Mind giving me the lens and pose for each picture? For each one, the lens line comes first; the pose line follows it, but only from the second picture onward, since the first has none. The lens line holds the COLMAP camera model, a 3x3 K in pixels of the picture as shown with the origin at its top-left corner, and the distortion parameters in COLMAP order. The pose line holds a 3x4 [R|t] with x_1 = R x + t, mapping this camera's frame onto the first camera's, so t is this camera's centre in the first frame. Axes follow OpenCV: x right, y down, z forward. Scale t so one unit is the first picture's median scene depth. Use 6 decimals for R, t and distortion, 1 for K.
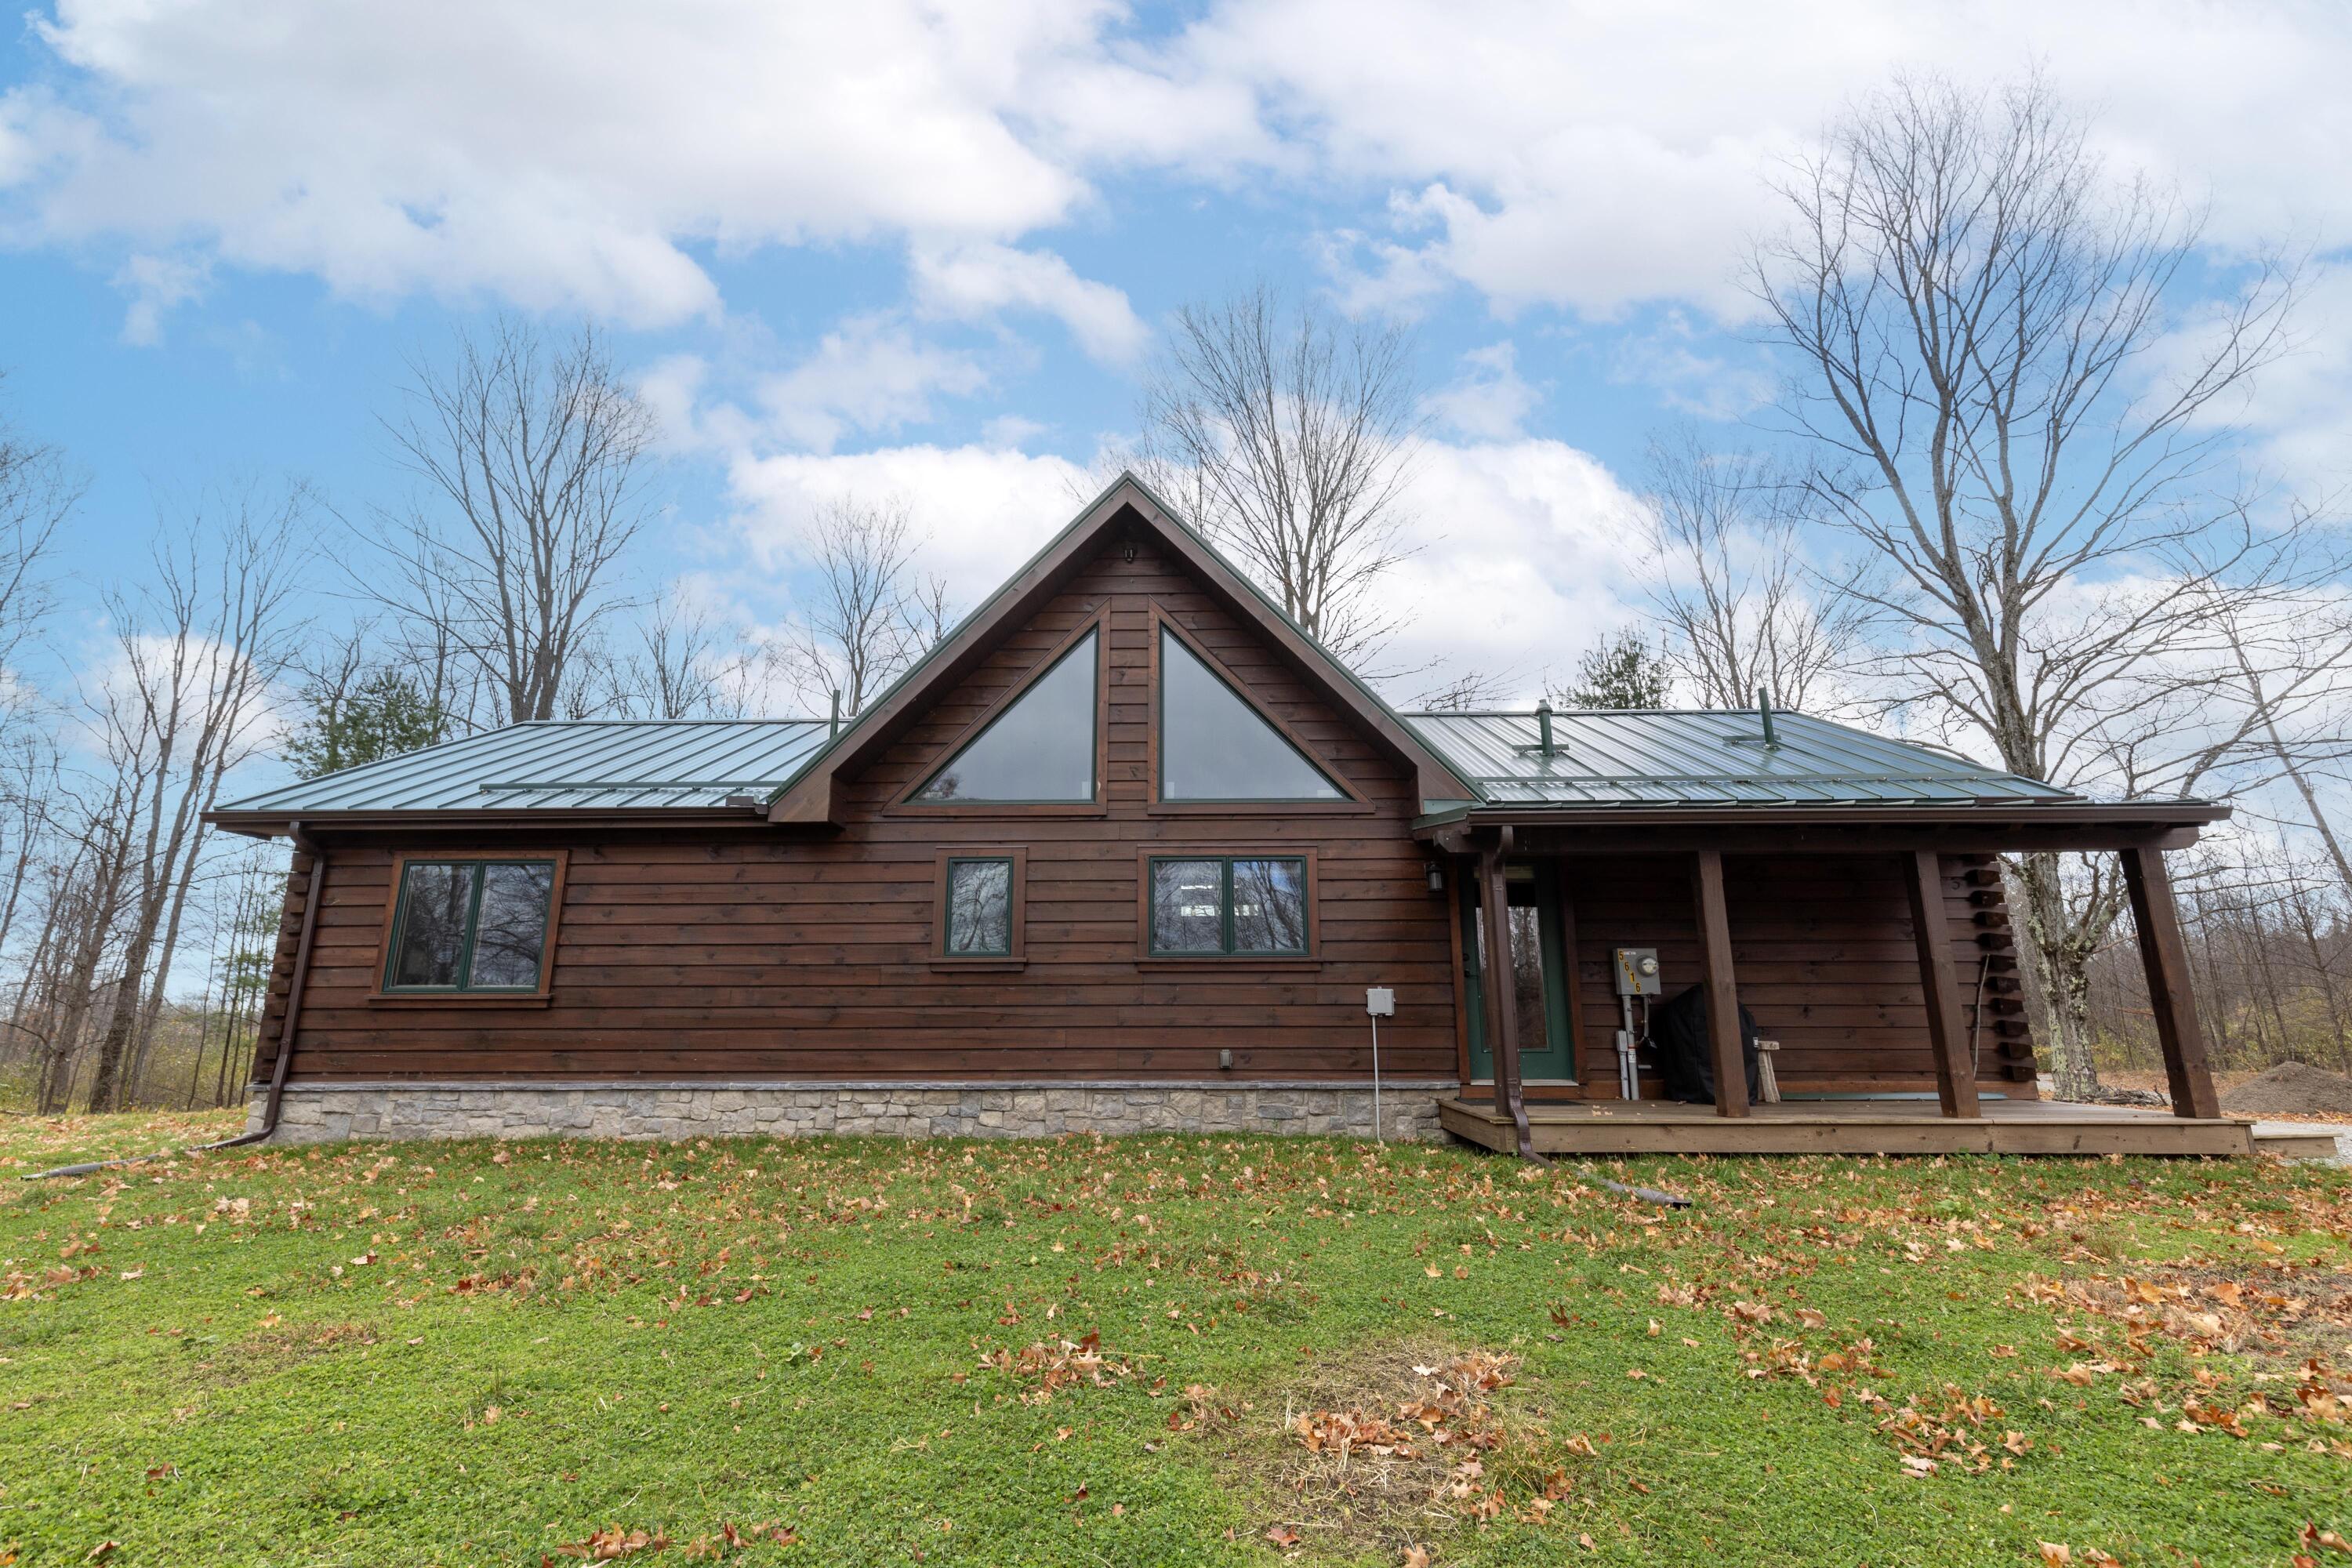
lens RADIAL K [[1054.2, 0, 1176.0], [0, 1054.2, 784.0], [0, 0, 1]] dist [0.013775, -0.000587]
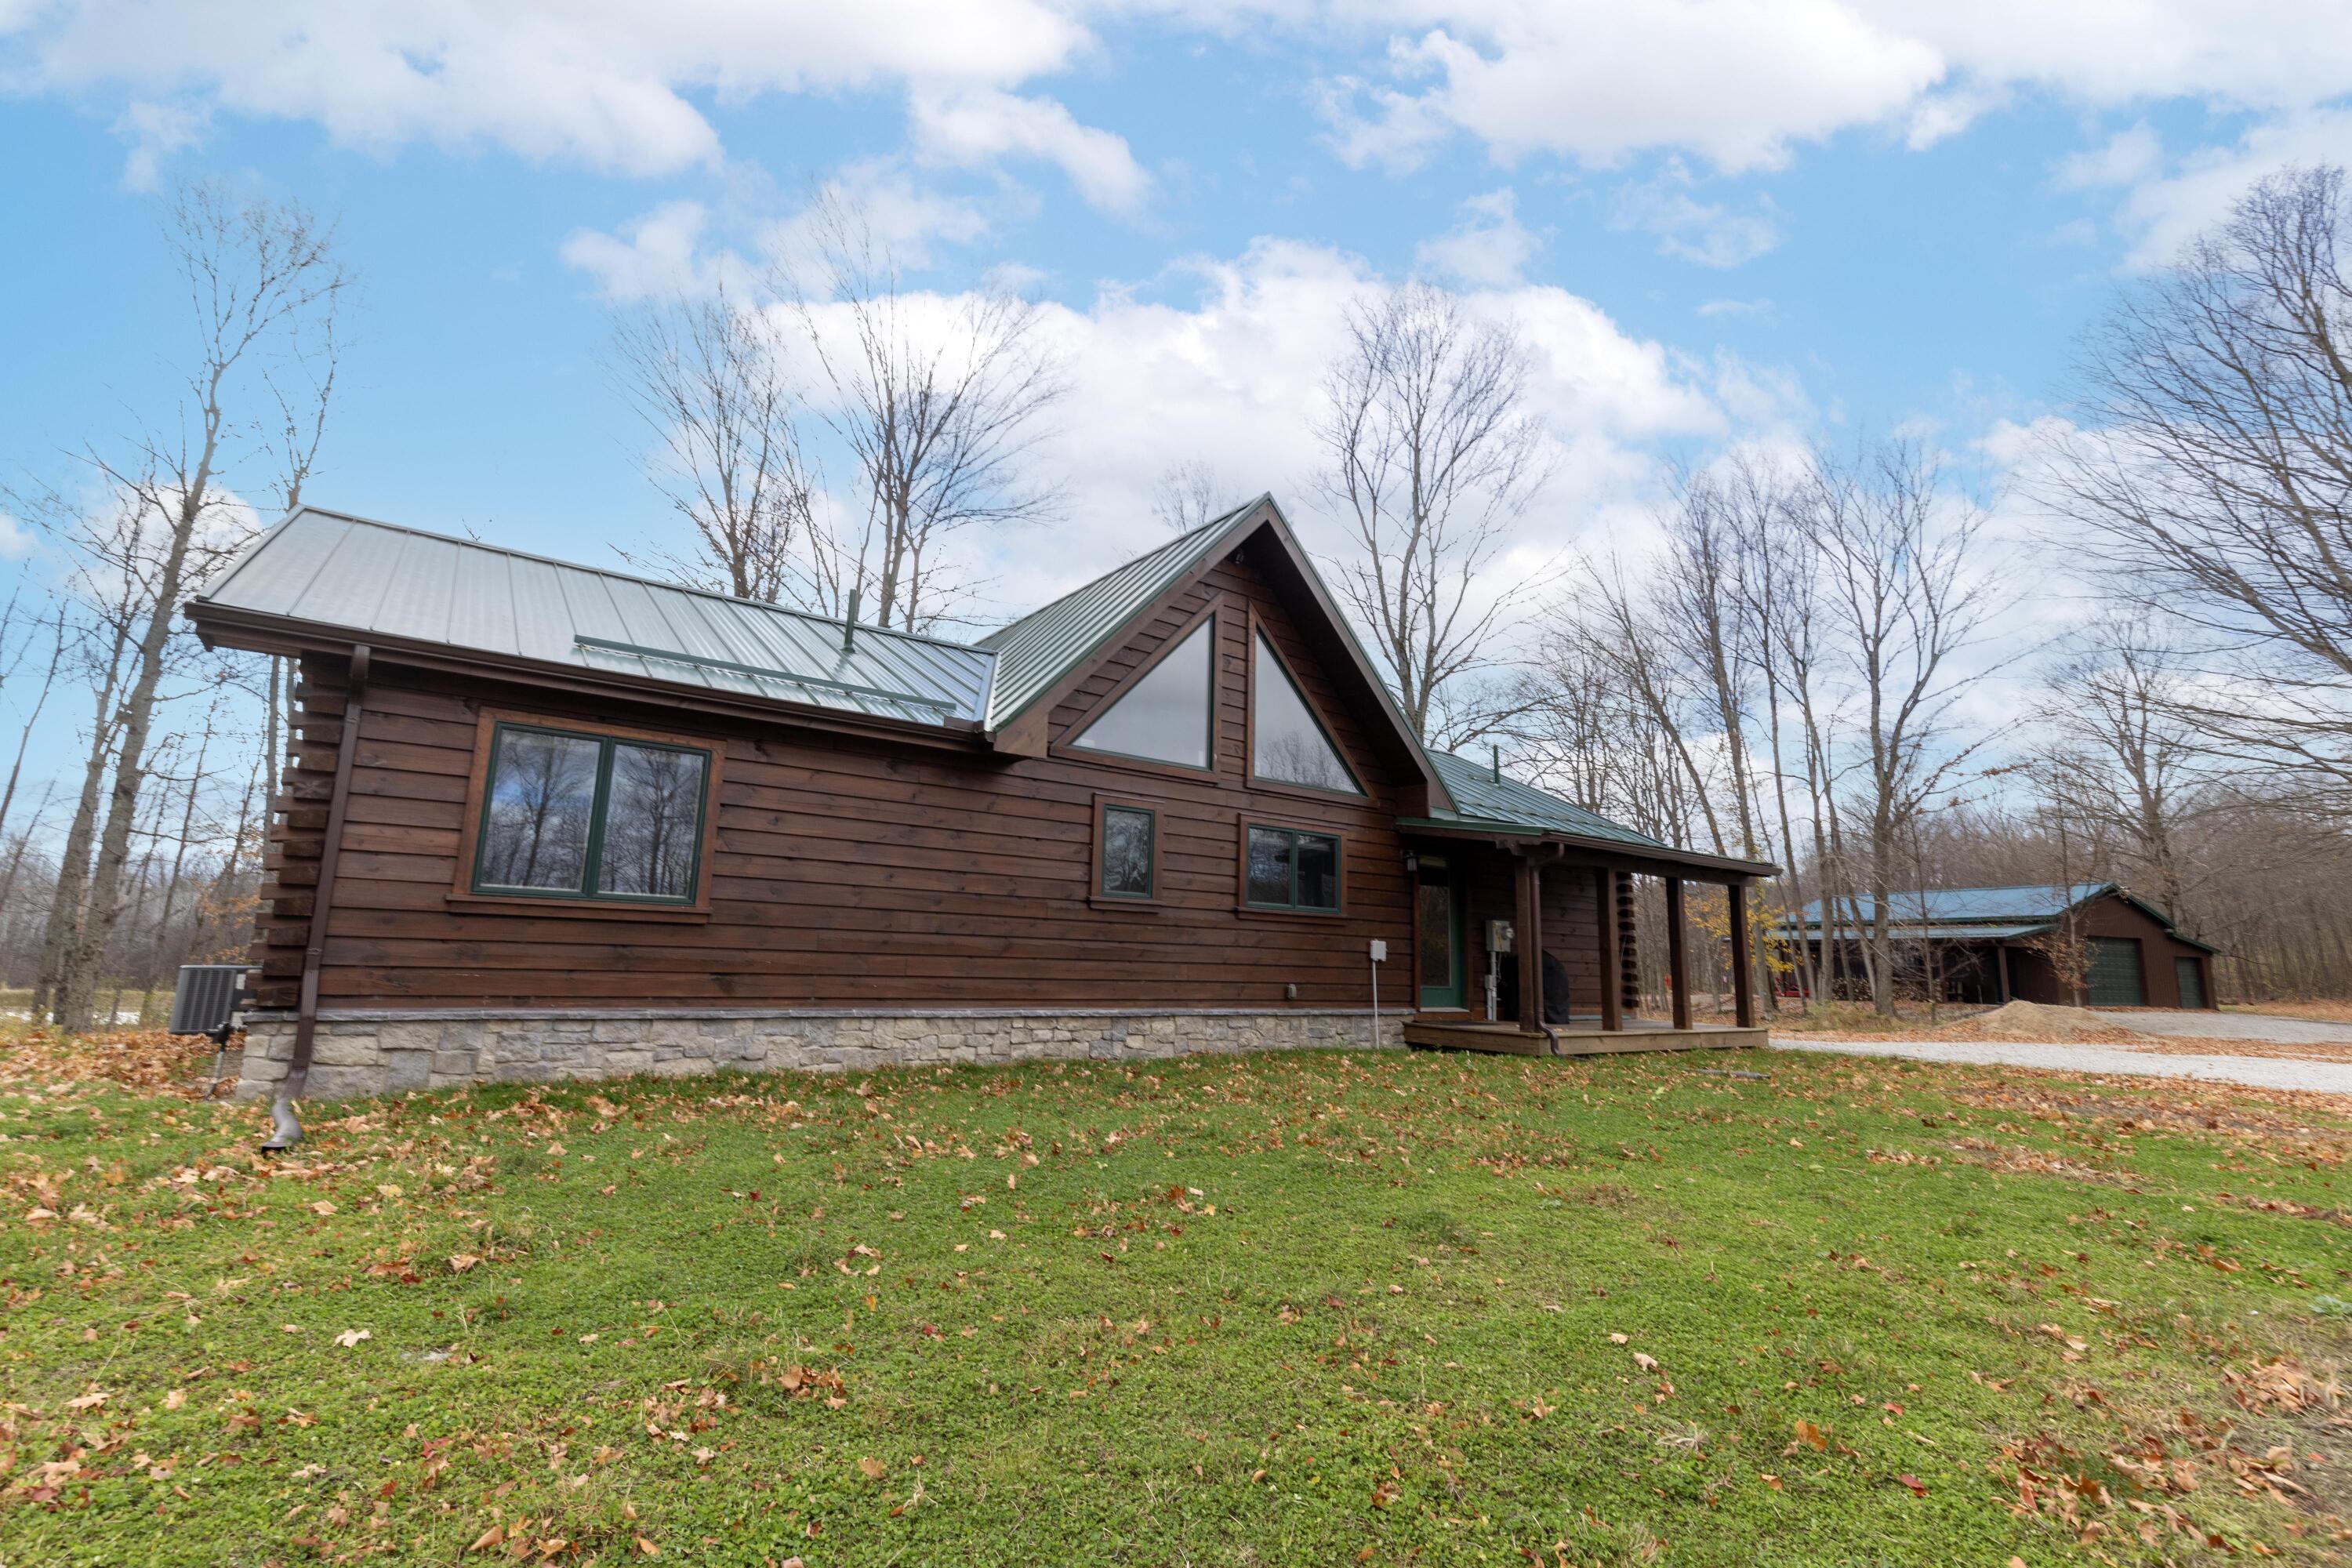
lens RADIAL K [[1041.4, 0, 1163.0], [0, 1041.4, 785.1], [0, 0, 1]] dist [0.014499, -0.000933]
pose [[0.791401, 0.128120, 0.597720, -0.835758], [-0.166783, 0.985948, 0.009491, 0.032359], [-0.588105, -0.107201, 0.801649, 0.123069]]
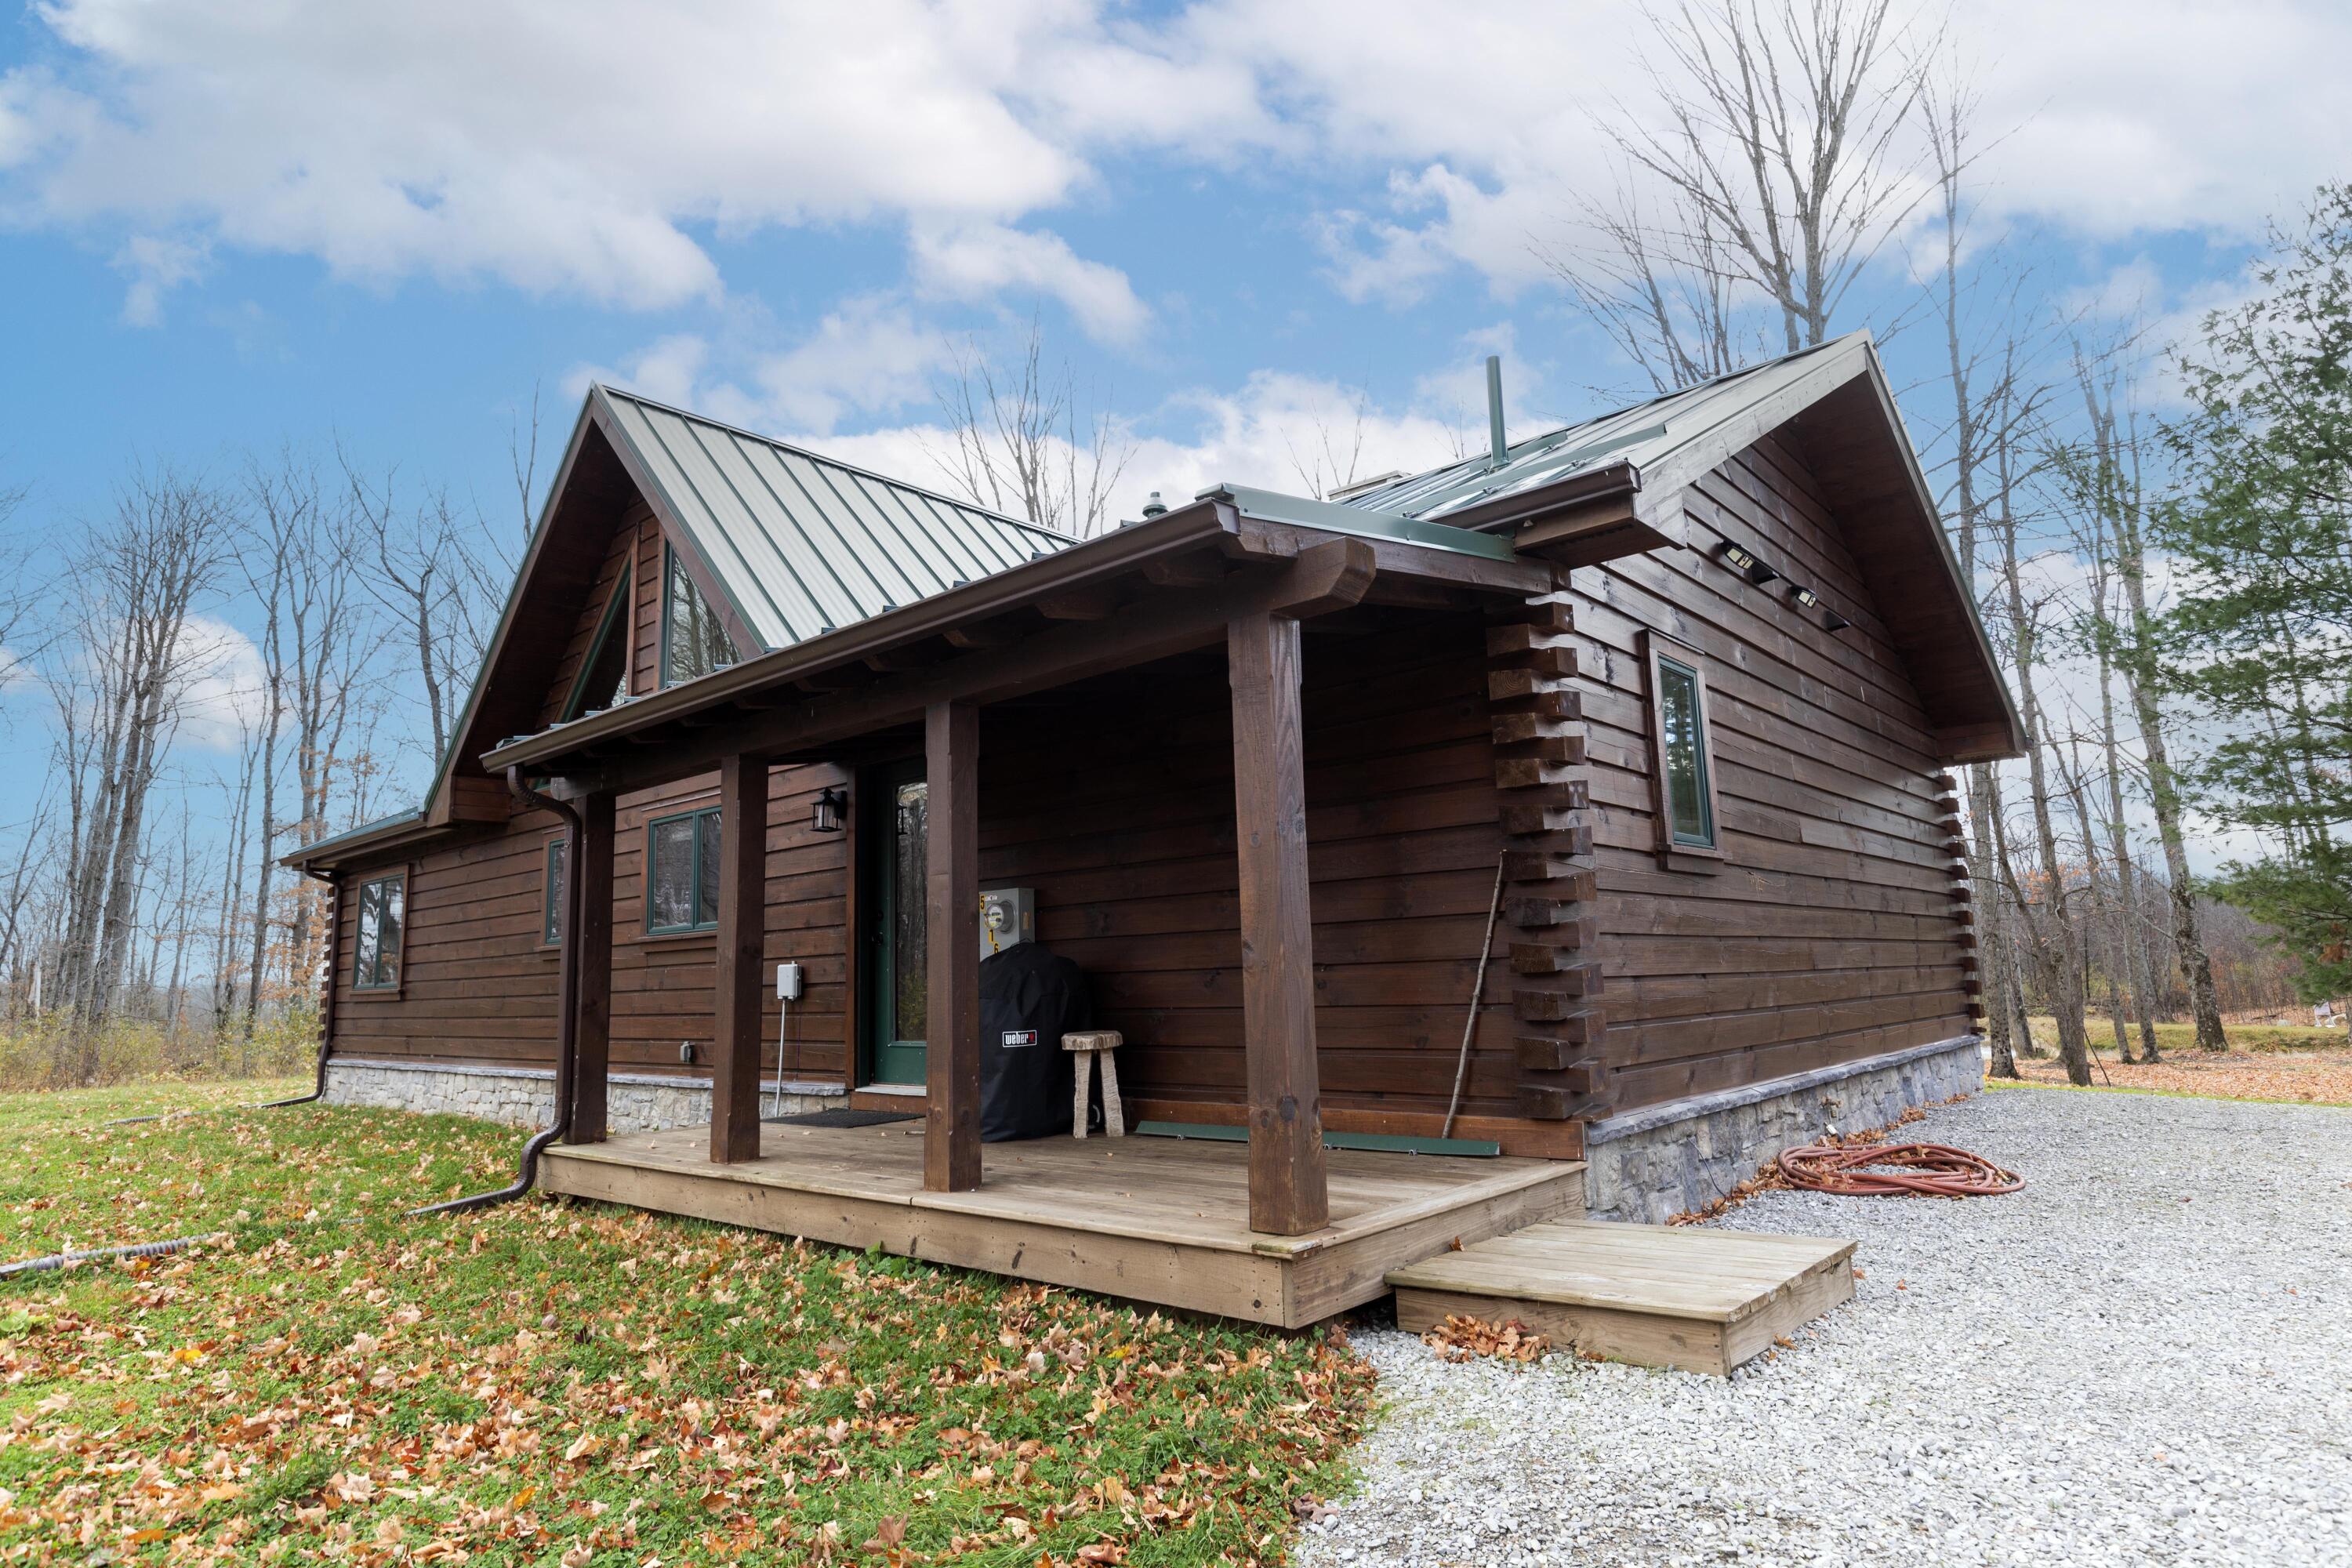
lens RADIAL K [[1365.3, 0, 1176.0], [0, 1365.3, 784.0], [0, 0, 1]] dist [0.002078, 0.000517]
pose [[0.754332, -0.113246, -0.646651, 1.056541], [0.152688, 0.988262, 0.005042, 0.102463], [0.638490, -0.102539, 0.762769, 0.435632]]
